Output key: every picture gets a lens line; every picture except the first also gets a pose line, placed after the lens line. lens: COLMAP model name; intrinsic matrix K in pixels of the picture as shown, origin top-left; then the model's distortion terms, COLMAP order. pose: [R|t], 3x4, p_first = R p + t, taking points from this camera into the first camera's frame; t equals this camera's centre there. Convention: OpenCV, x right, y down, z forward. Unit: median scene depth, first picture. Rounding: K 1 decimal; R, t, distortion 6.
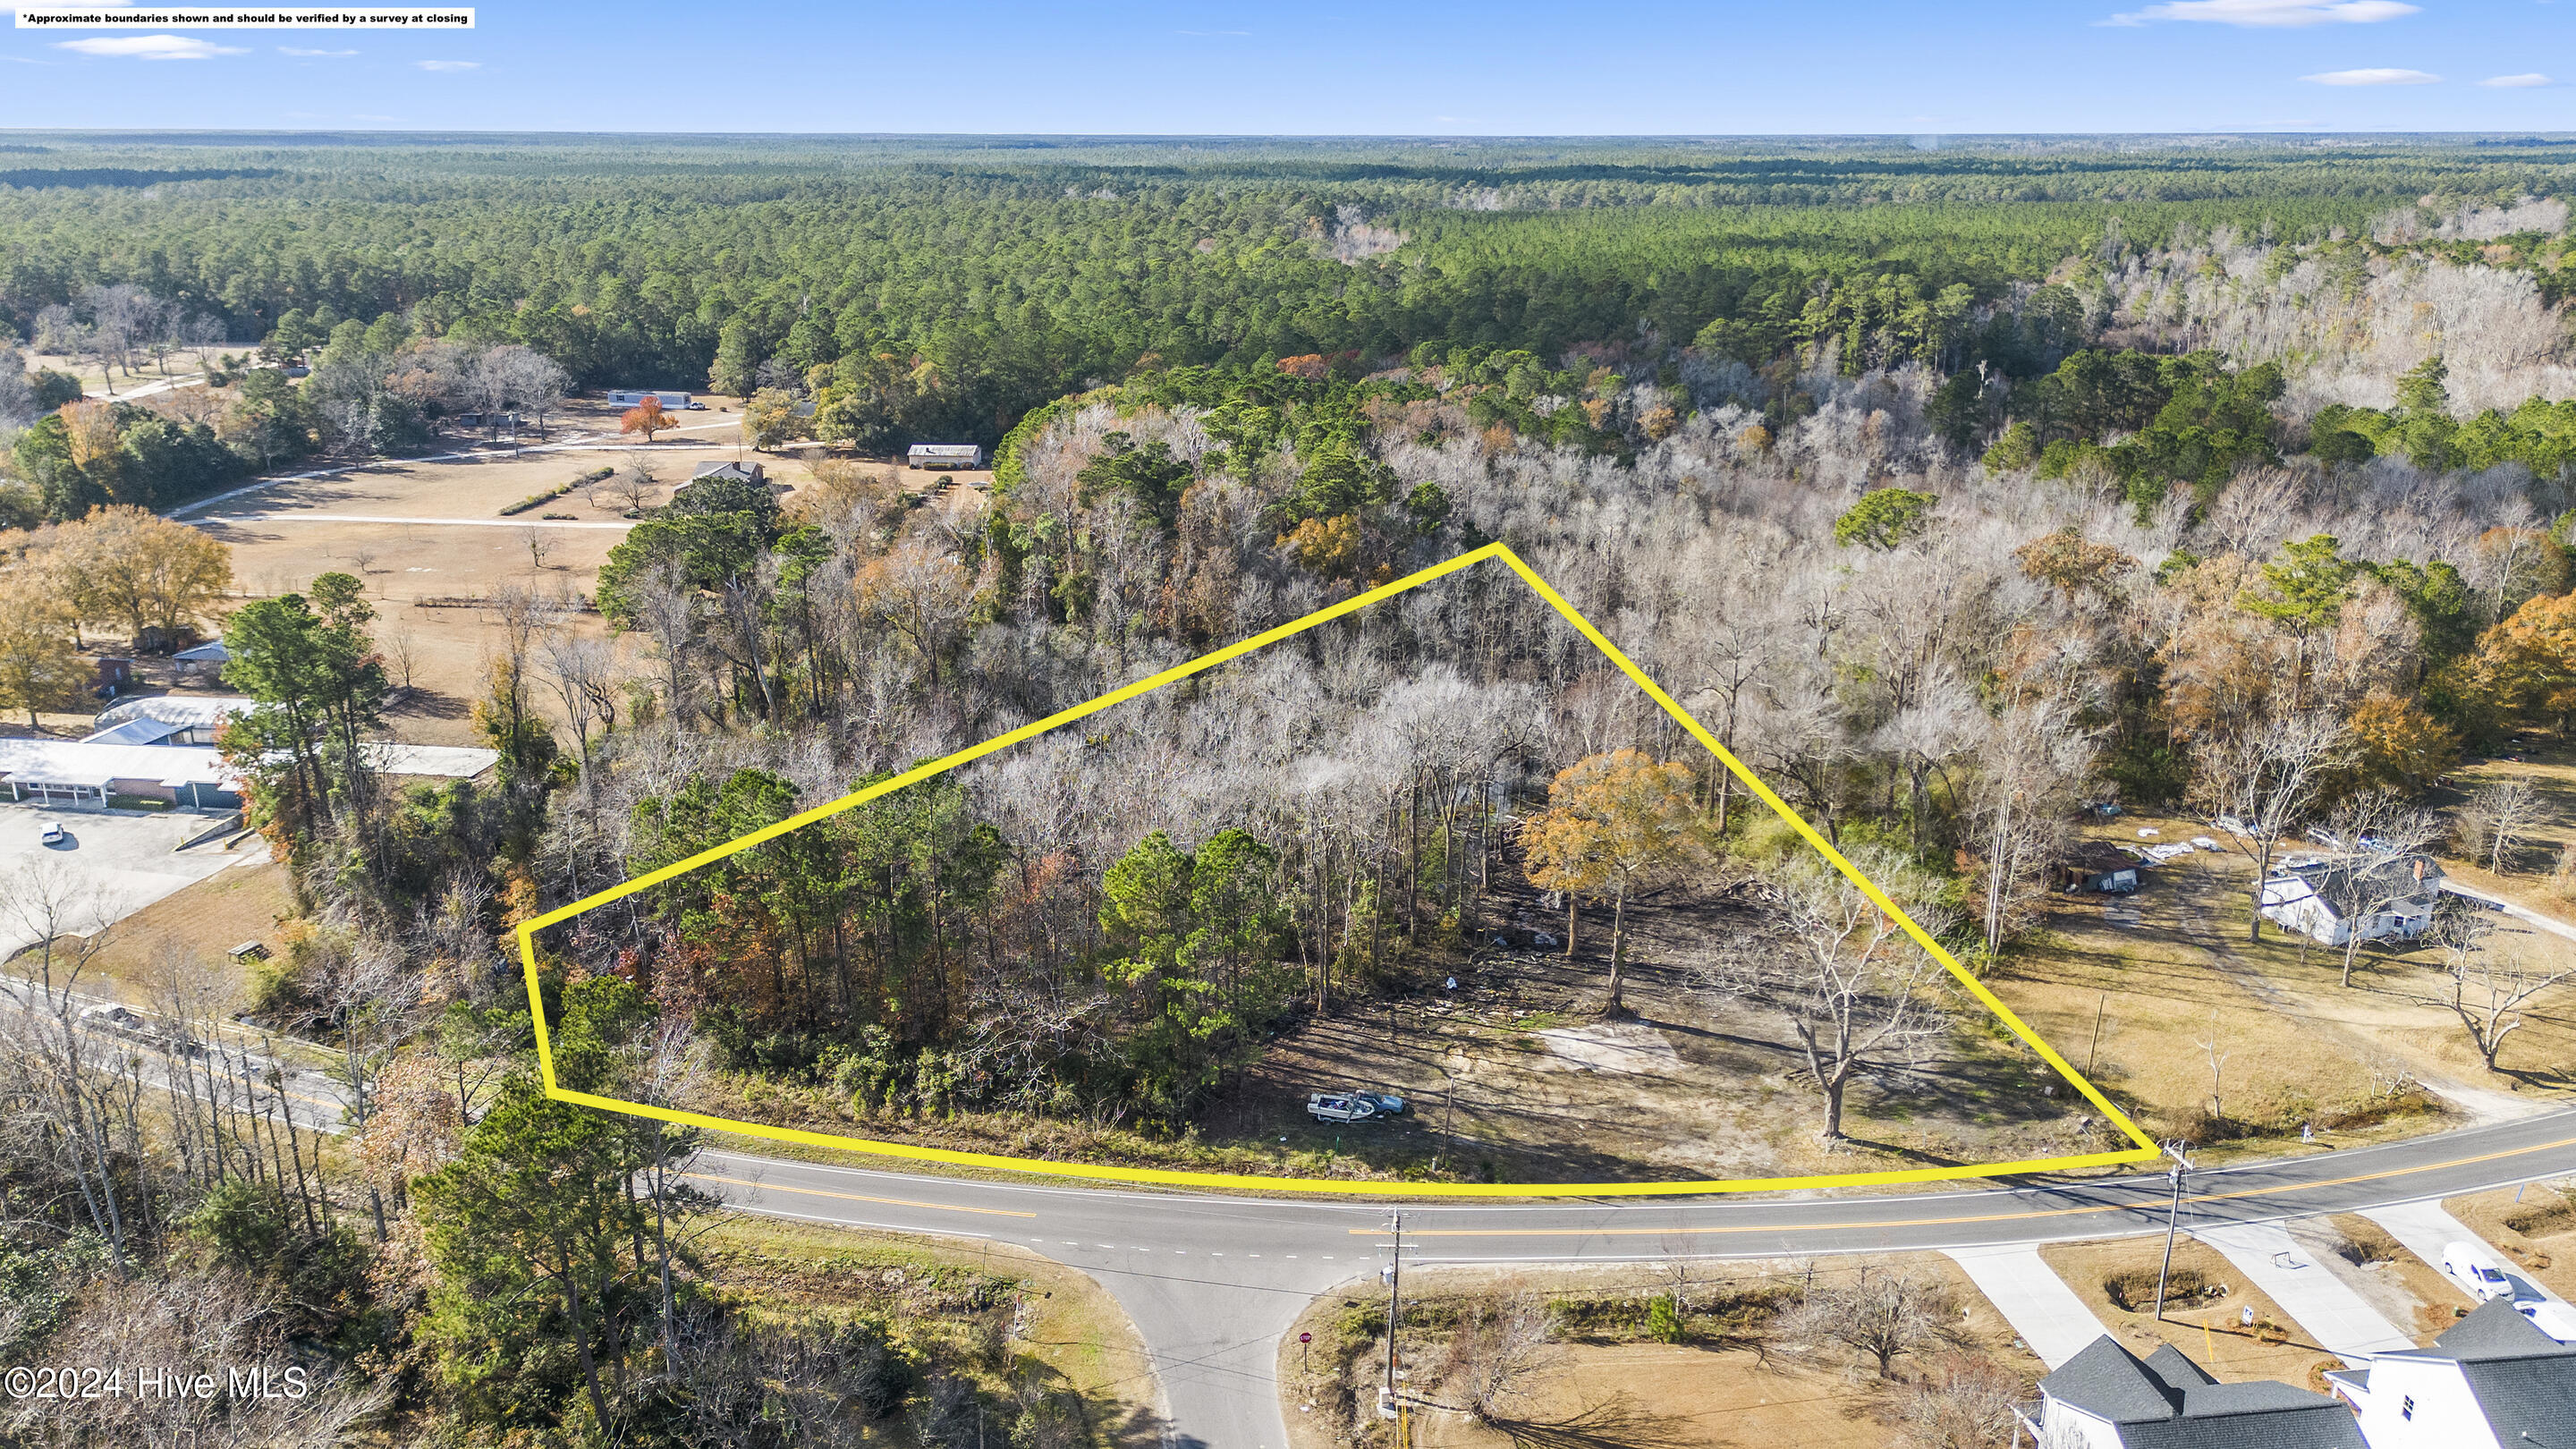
lens RADIAL K [[1845.2, 0, 1282.6], [0, 1845.2, 720.1], [0, 0, 1]] dist [0.078069, -0.014278]
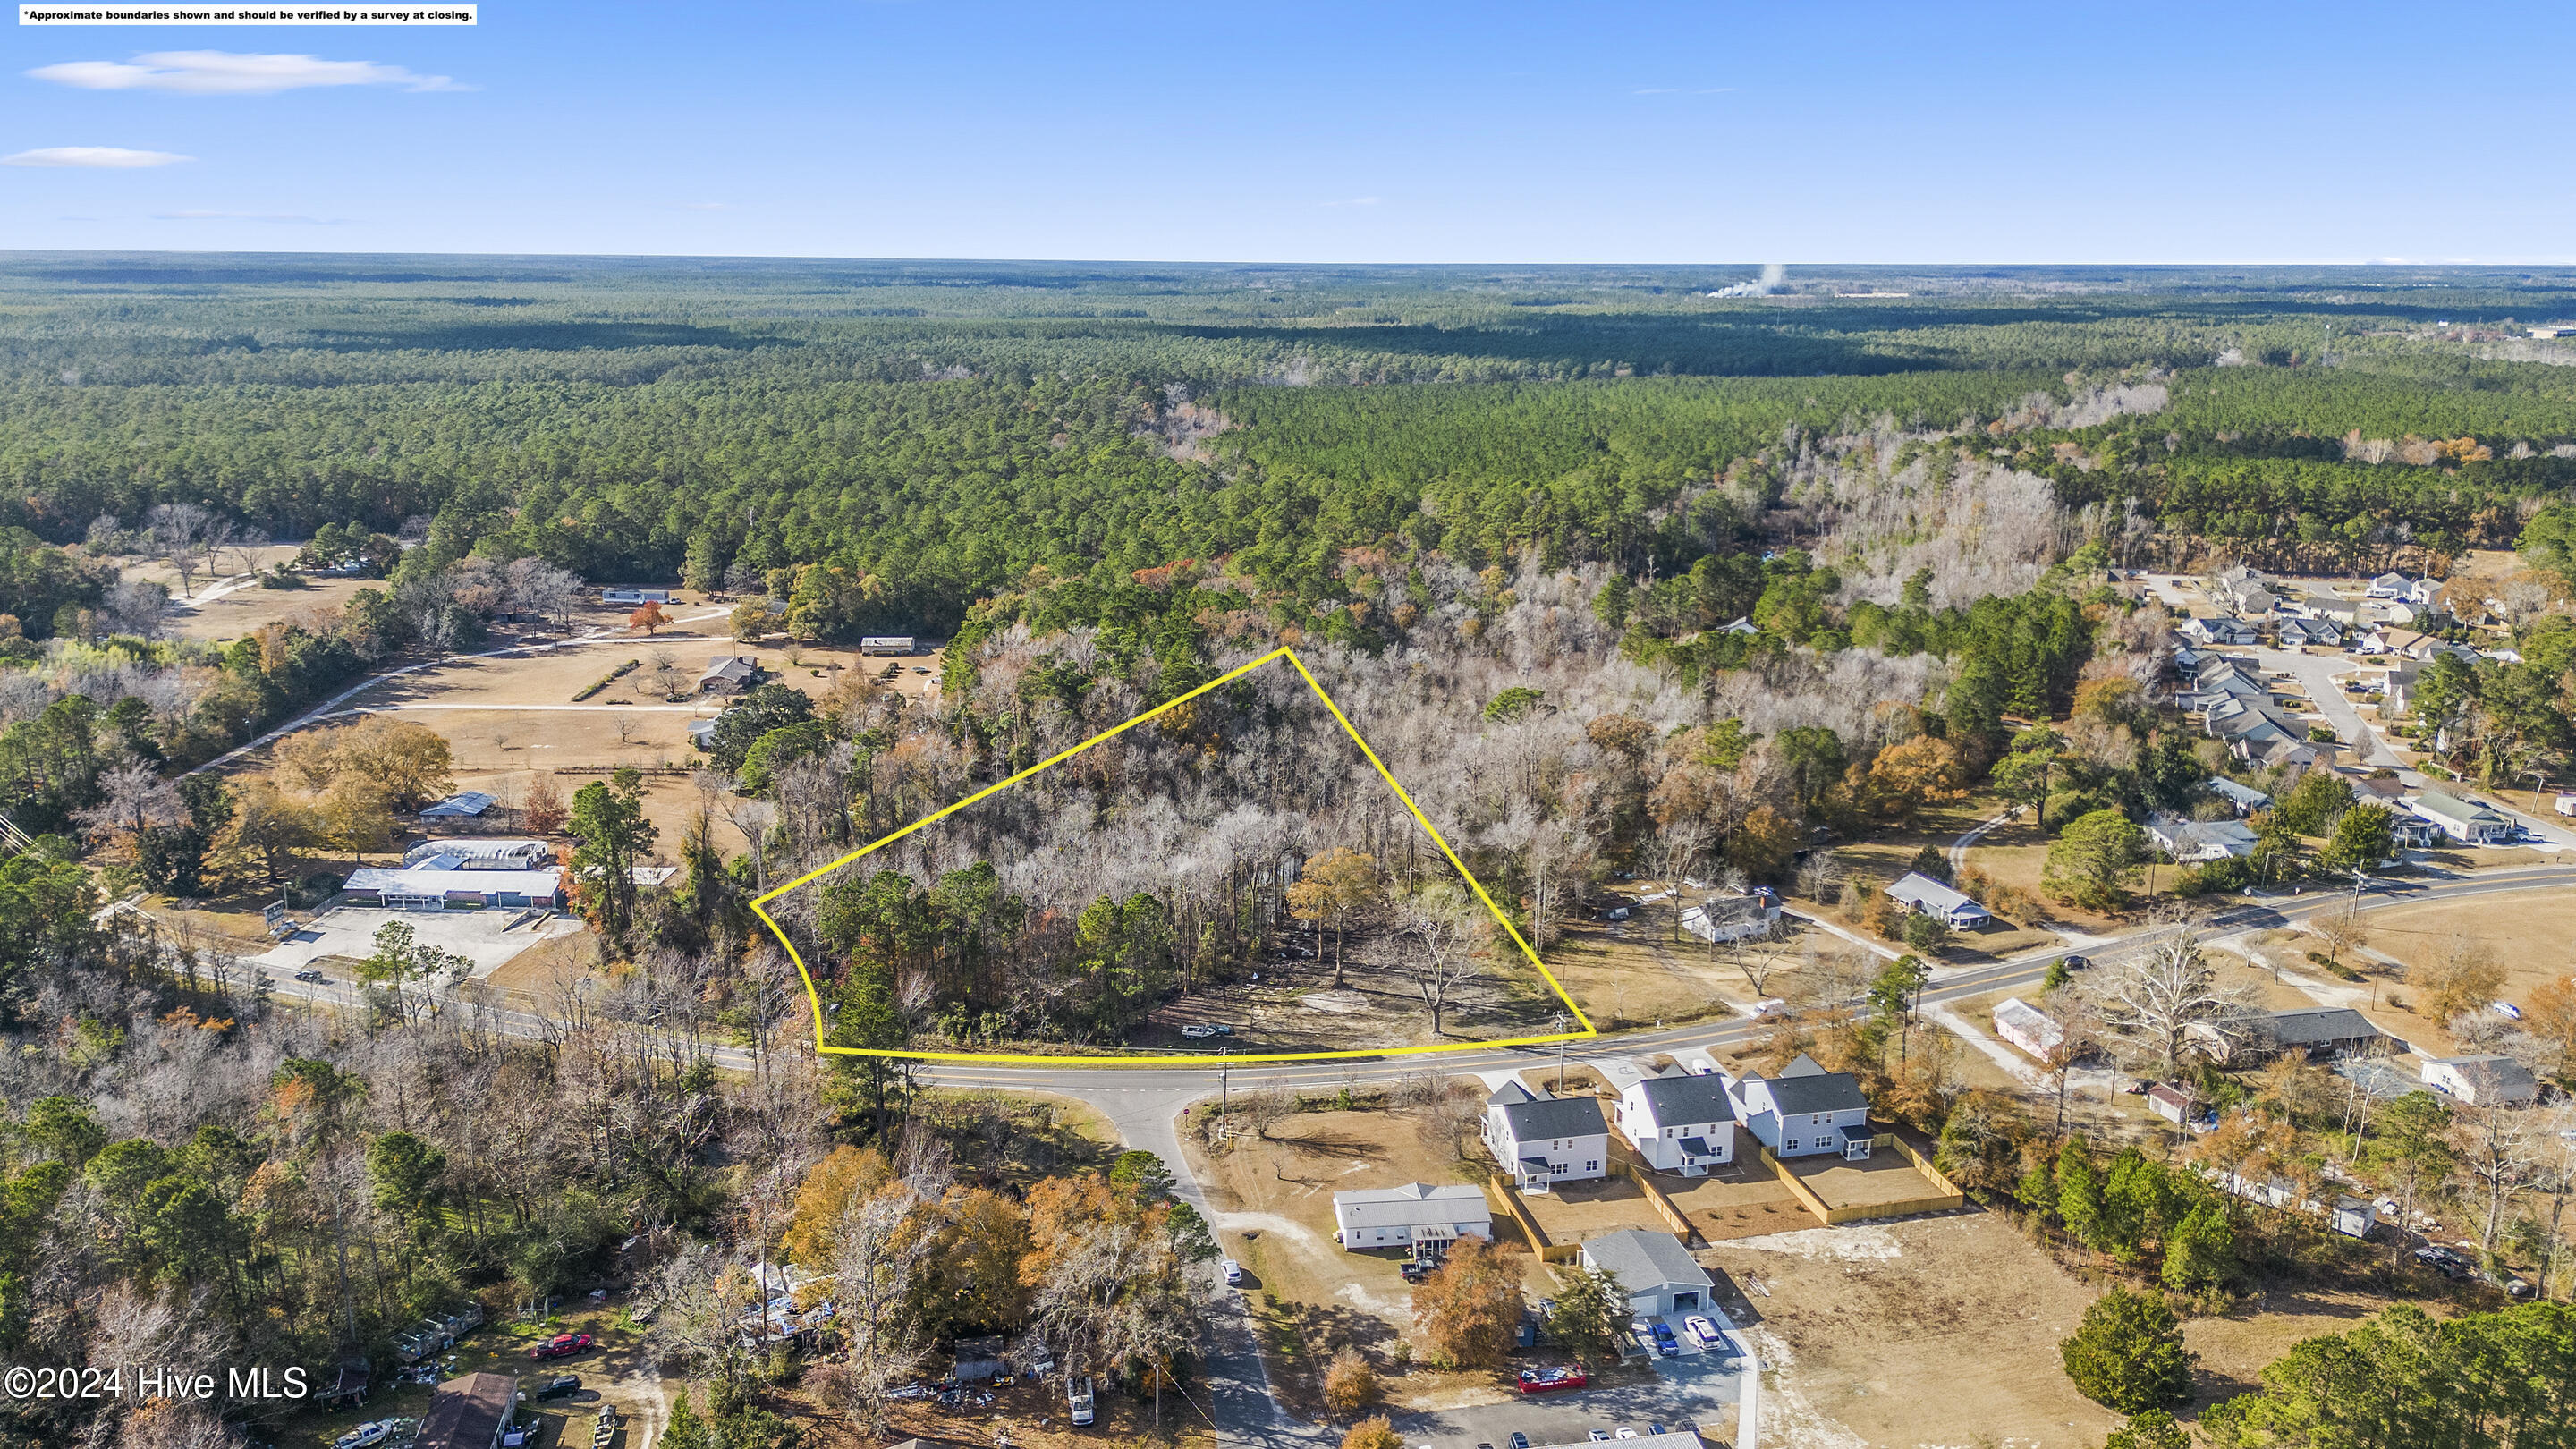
lens RADIAL K [[1845.2, 0, 1302.9], [0, 1845.2, 701.8], [0, 0, 1]] dist [0.078069, -0.014278]
pose [[0.994544, -0.017098, 0.102903, -0.035037], [0.024022, 0.997502, -0.066427, -0.006430], [-0.101510, 0.068537, 0.992471, -0.638581]]
